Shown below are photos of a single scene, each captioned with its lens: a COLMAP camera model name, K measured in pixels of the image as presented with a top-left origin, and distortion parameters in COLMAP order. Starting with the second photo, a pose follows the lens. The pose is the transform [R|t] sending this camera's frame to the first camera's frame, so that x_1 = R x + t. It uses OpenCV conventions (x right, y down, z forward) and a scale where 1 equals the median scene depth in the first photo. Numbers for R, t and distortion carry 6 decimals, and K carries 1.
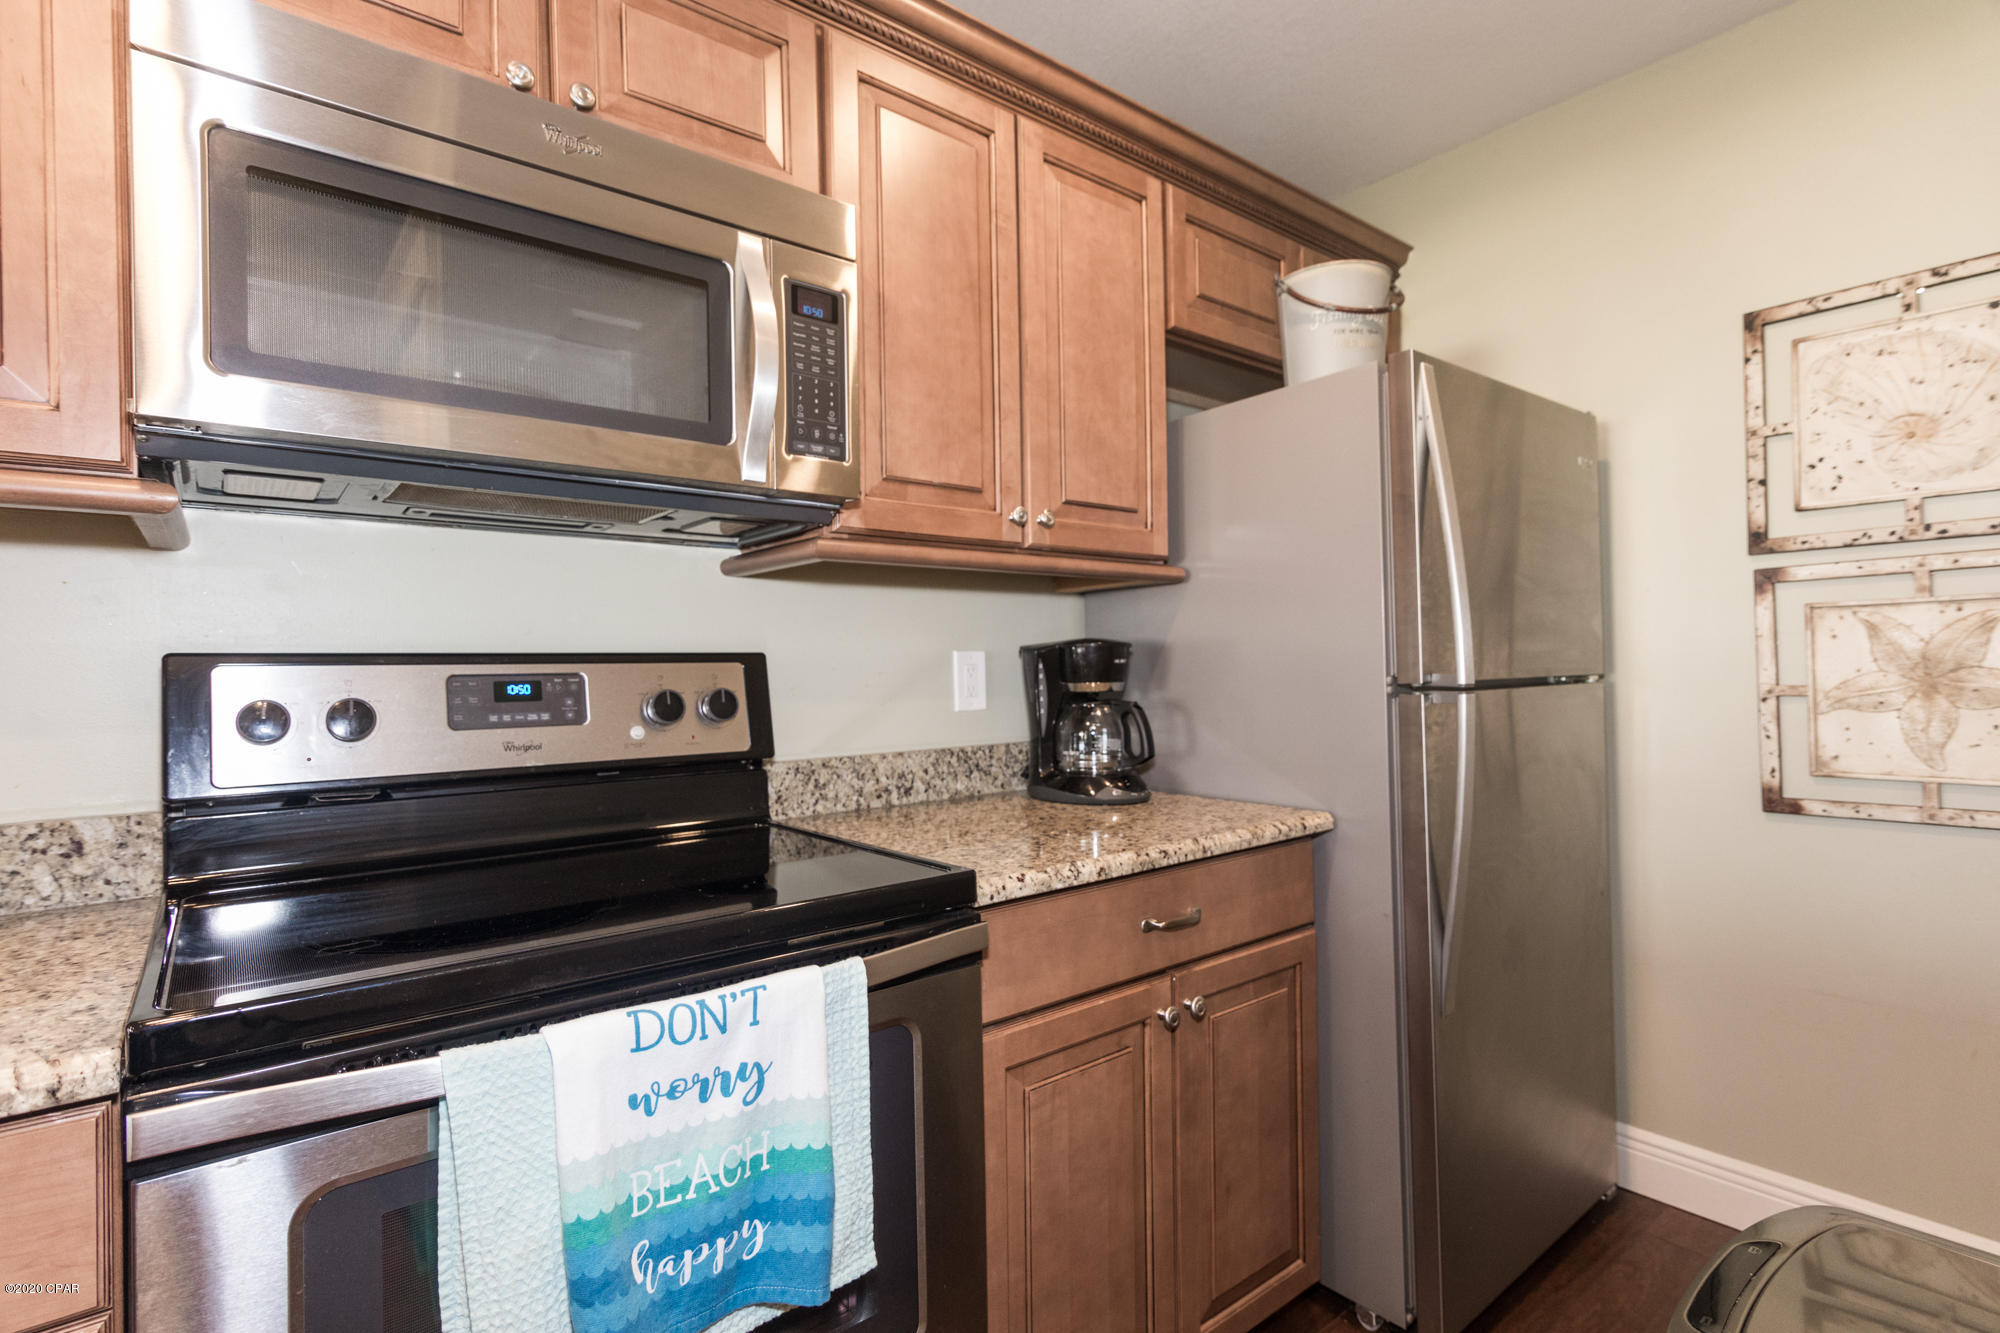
lens RADIAL K [[958.3, 0, 994.9], [0, 958.3, 666.5], [0, 0, 1]] dist [0.003739, -0.000717]
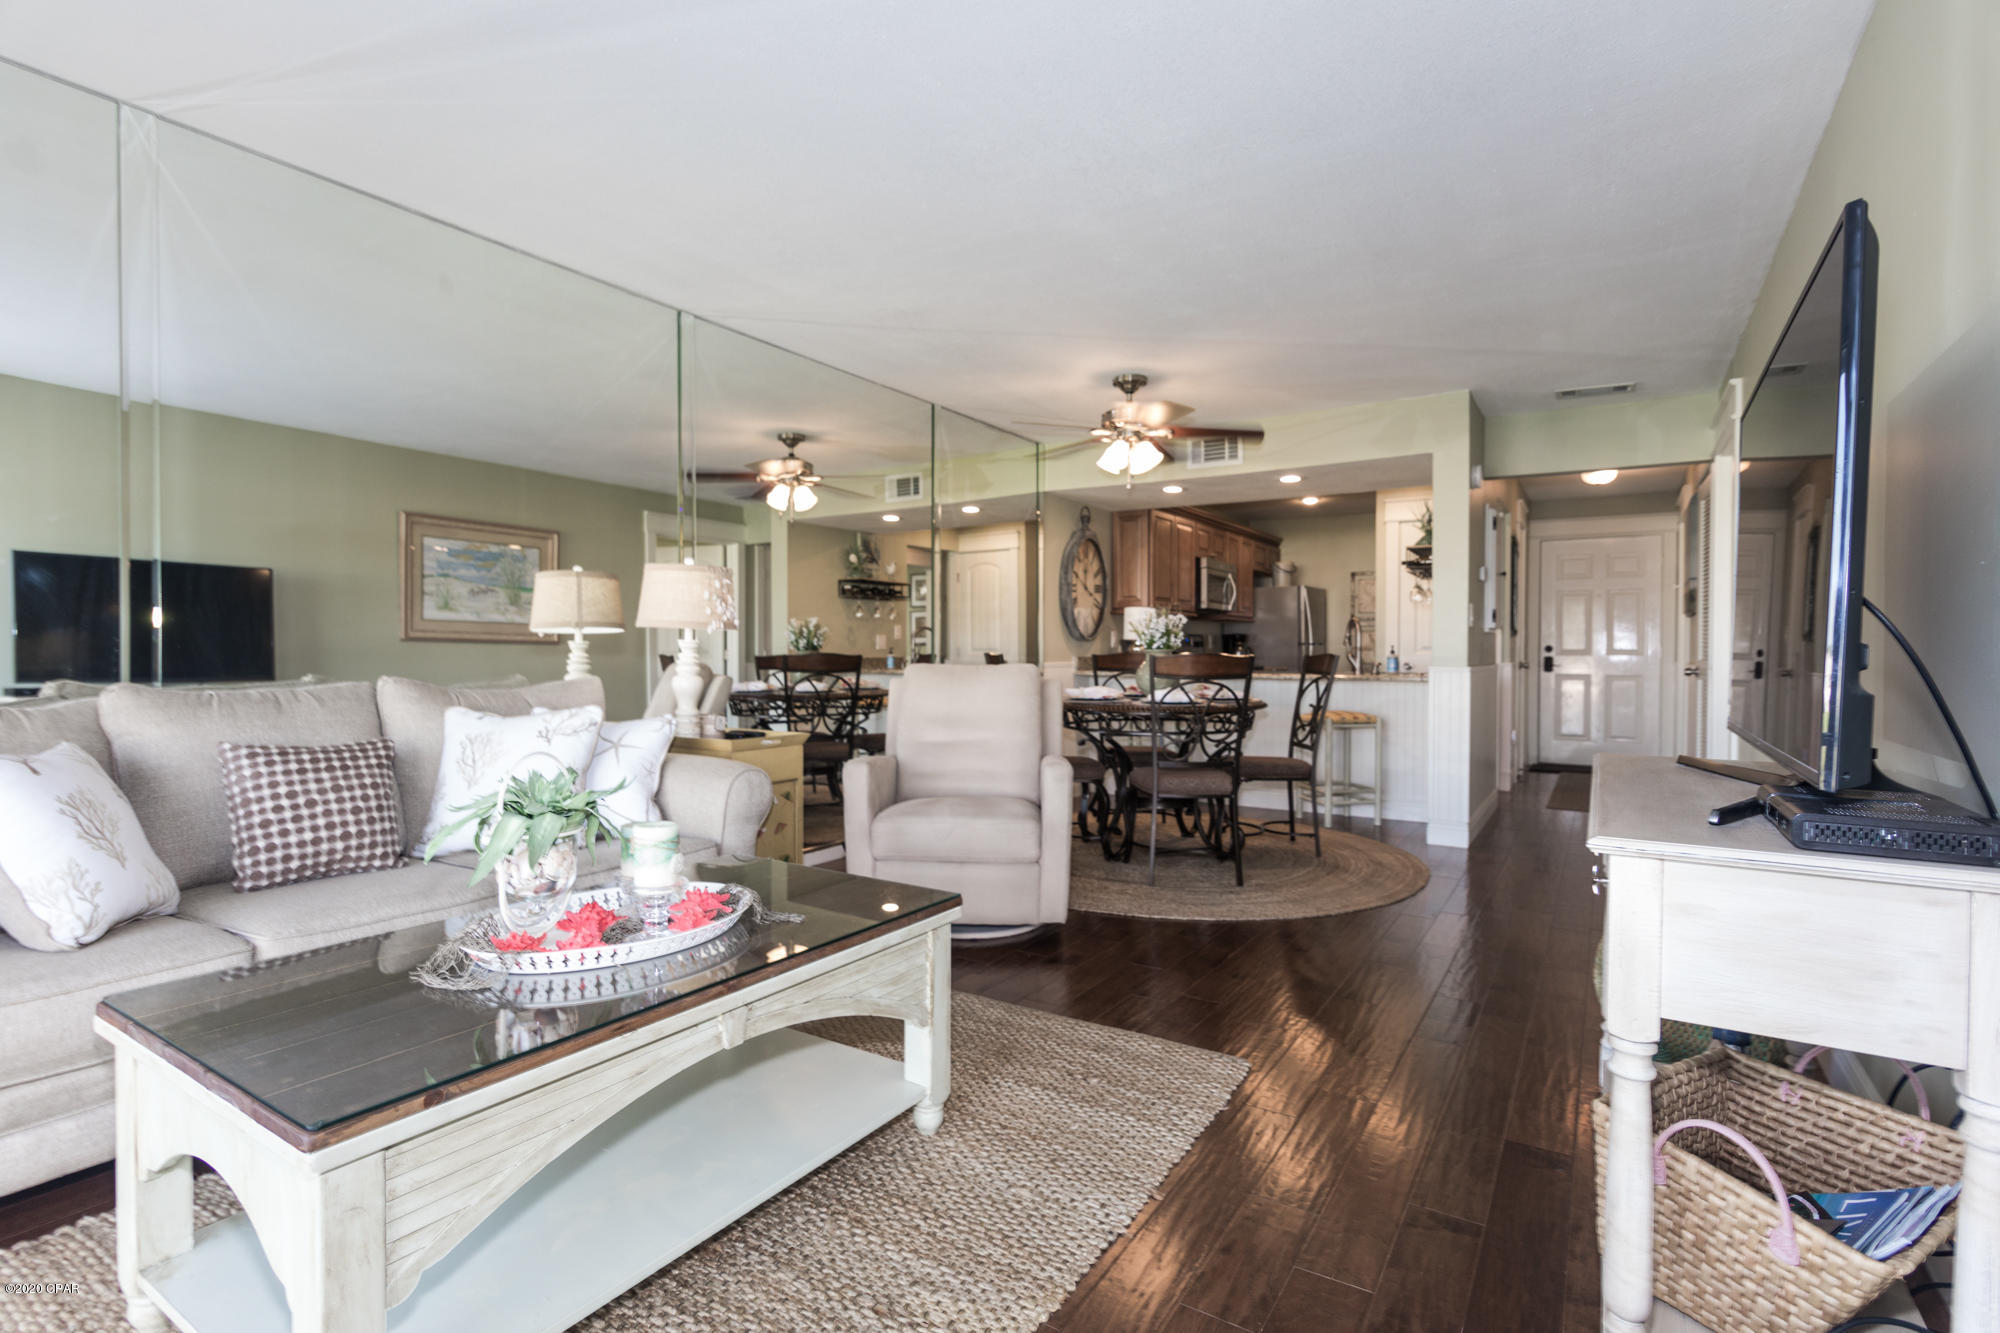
lens RADIAL K [[957.6, 0, 994.1], [0, 957.6, 667.0], [0, 0, 1]] dist [0.001813, -0.000002]
pose [[0.949852, 0.016371, 0.312272, -3.112027], [-0.018991, 0.999805, 0.005351, 0.168274], [-0.312124, -0.011012, 0.949978, -3.880000]]
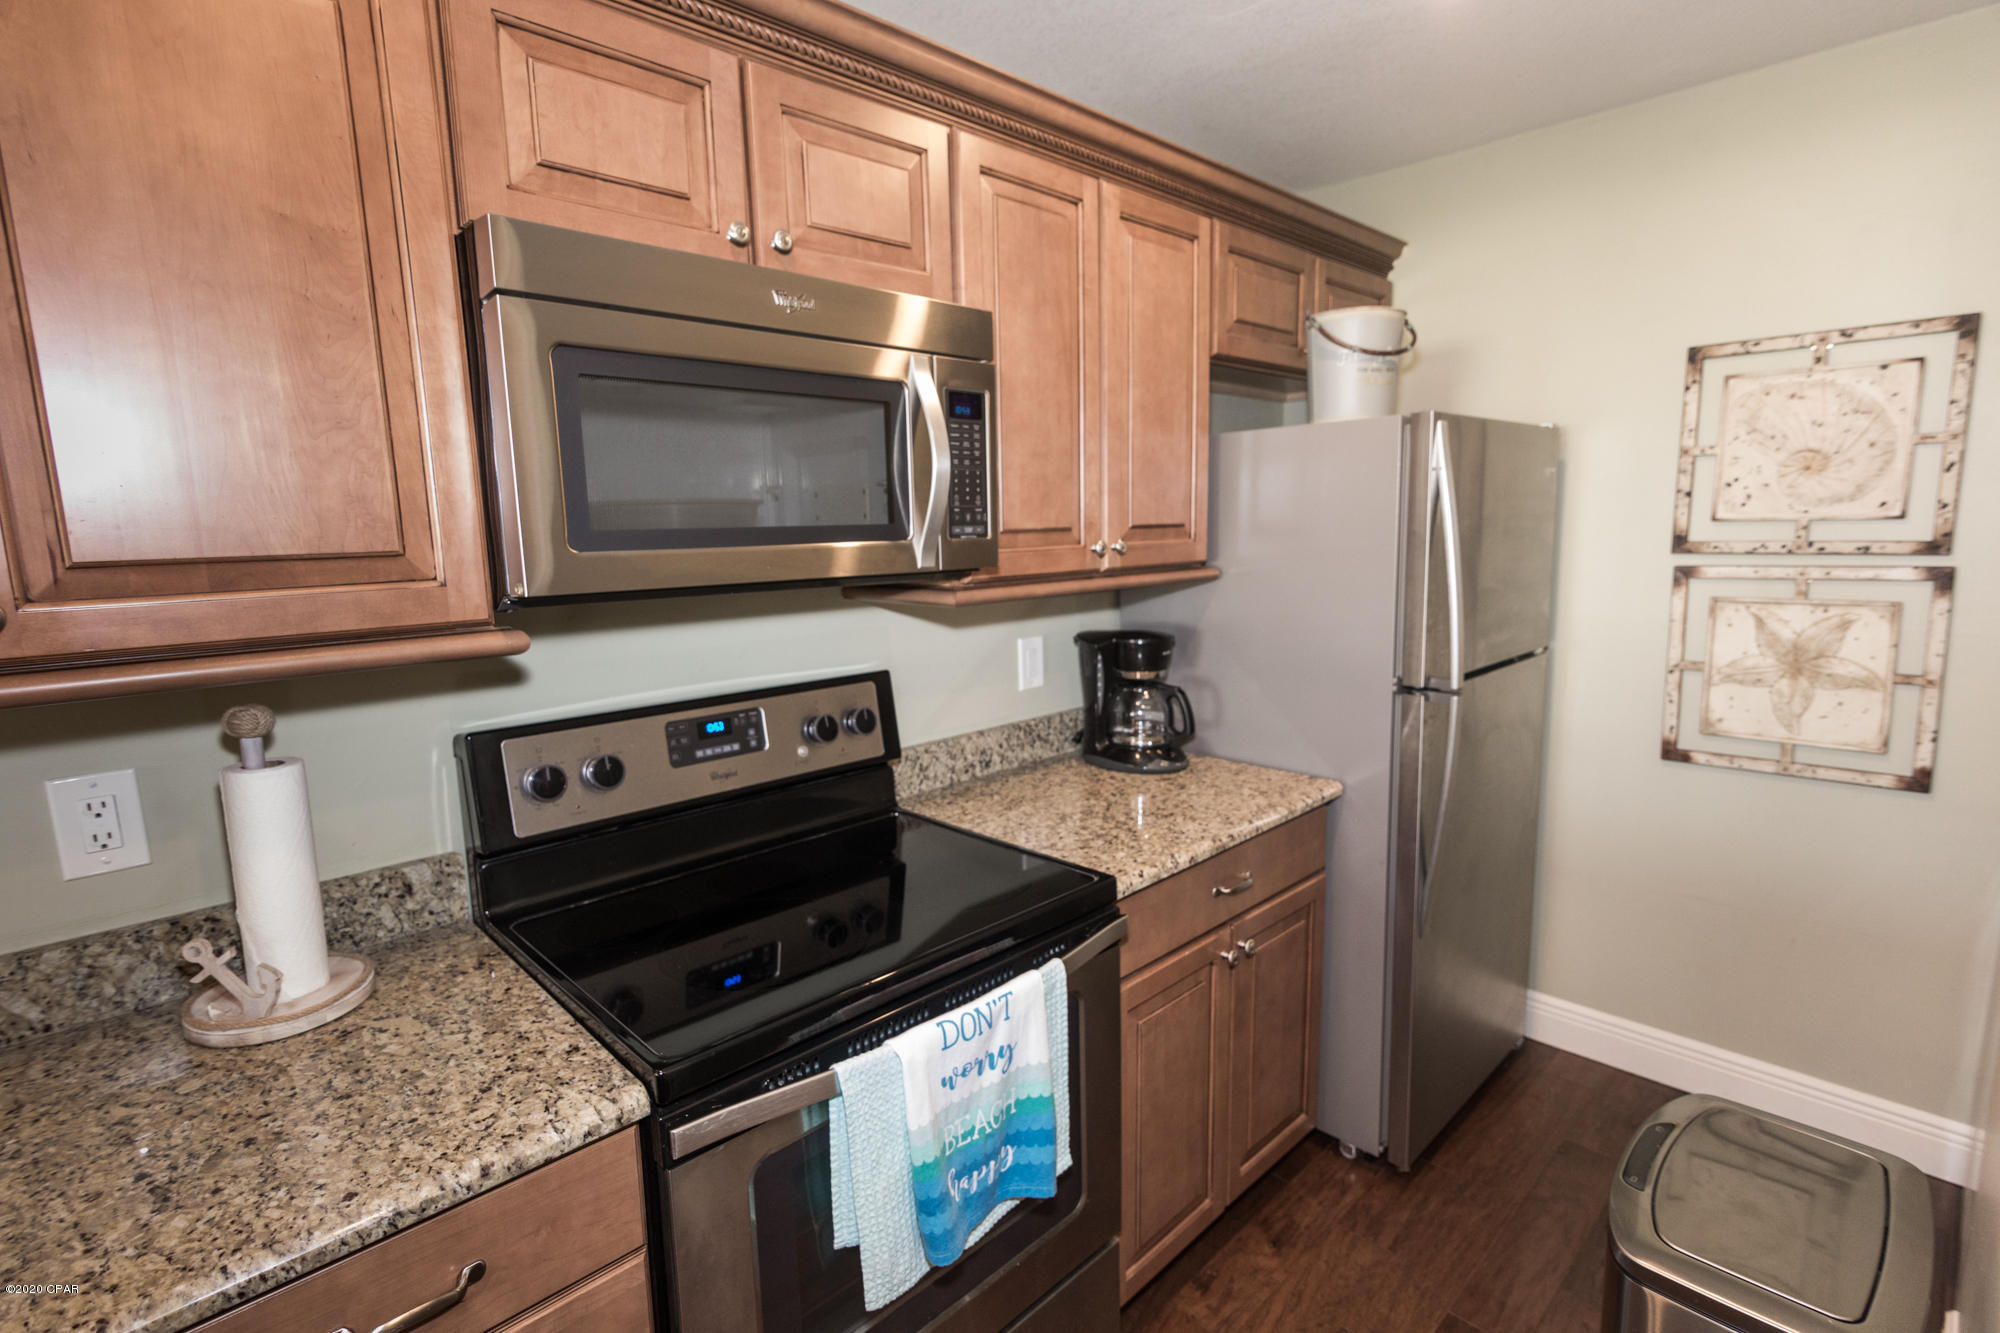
lens RADIAL K [[957.6, 0, 994.1], [0, 957.6, 667.0], [0, 0, 1]] dist [0.001813, -0.000002]
pose [[0.996031, -0.018381, 0.087086, -0.214545], [0.004778, 0.988075, 0.153898, -0.198795], [-0.088876, -0.152871, 0.984242, -0.170133]]
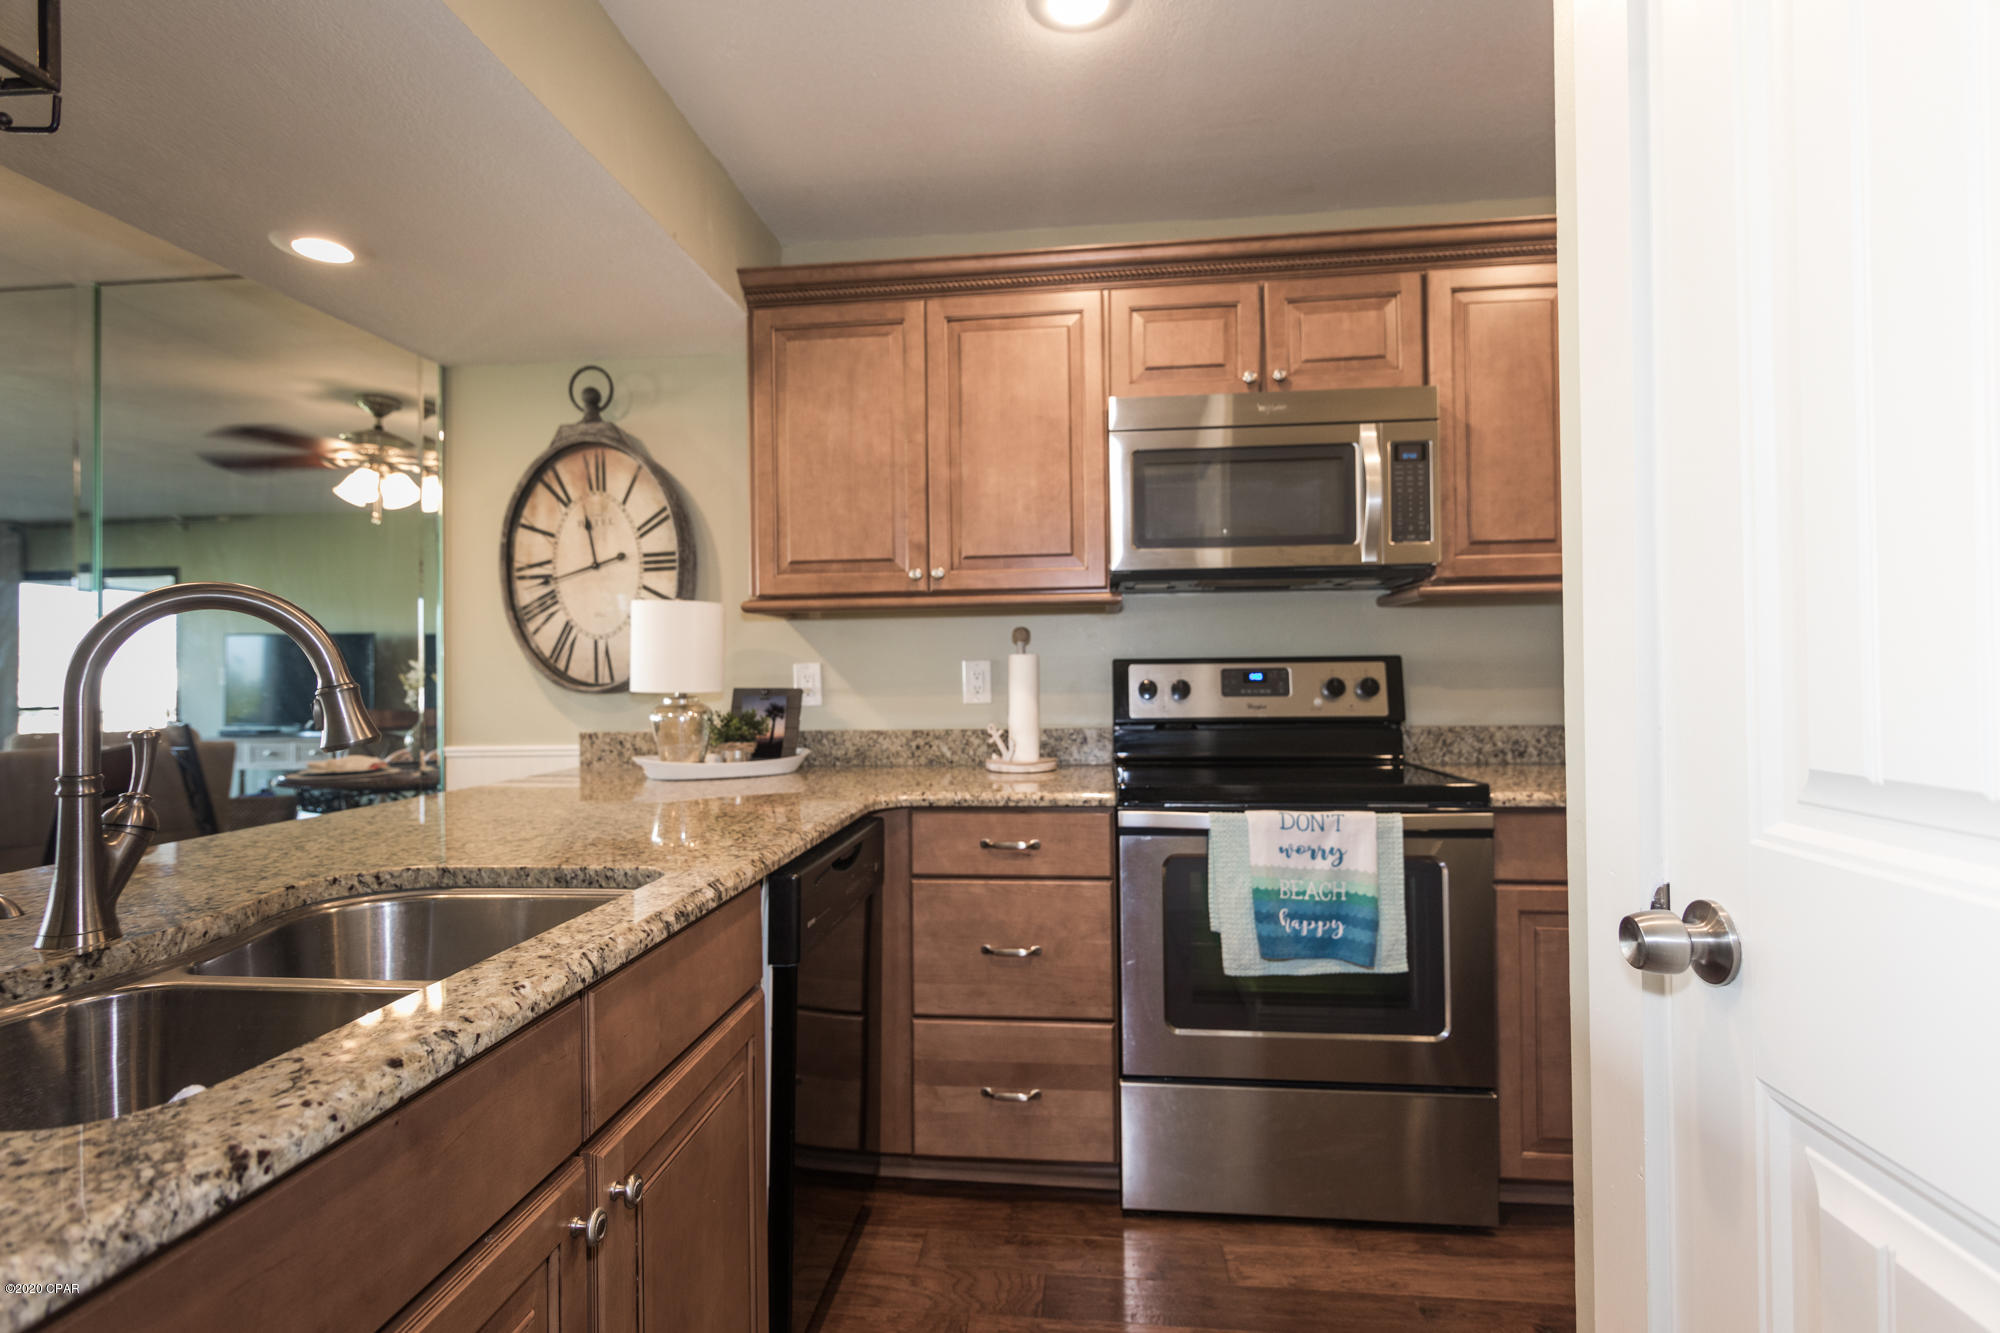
lens RADIAL K [[957.6, 0, 994.1], [0, 957.6, 667.0], [0, 0, 1]] dist [0.001813, -0.000002]
pose [[0.705833, 0.001090, -0.708378, 0.410049], [0.003003, 0.999985, 0.004531, -0.004576], [0.708372, -0.005325, 0.705819, -0.600258]]
